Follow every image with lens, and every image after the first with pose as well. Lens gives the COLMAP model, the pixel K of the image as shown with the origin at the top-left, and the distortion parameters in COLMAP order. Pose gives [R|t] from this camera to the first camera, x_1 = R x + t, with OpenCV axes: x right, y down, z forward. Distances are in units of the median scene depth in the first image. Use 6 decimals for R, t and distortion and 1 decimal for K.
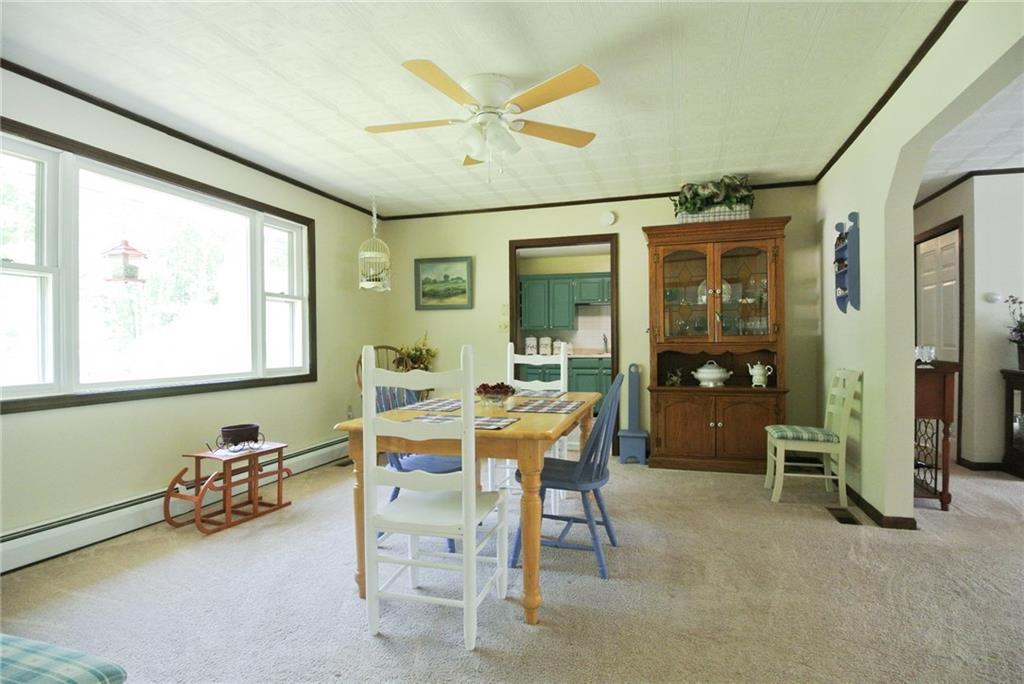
lens RADIAL K [[540.2, 0, 512.8], [0, 540.2, 344.5], [0, 0, 1]] dist [-0.014150, -0.016414]
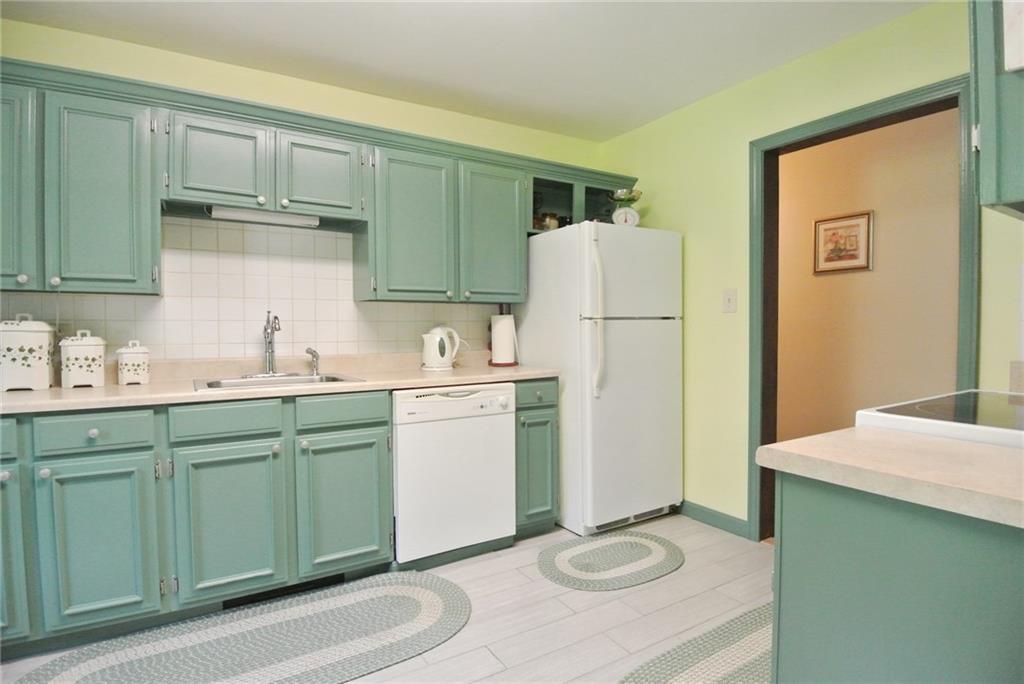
lens RADIAL K [[540.2, 0, 511.6], [0, 540.2, 338.9], [0, 0, 1]] dist [-0.014150, -0.016414]
pose [[0.653300, -0.017206, 0.756903, 0.023859], [0.002245, 0.999781, 0.020790, -0.009783], [-0.757096, -0.011883, 0.653196, 0.672259]]
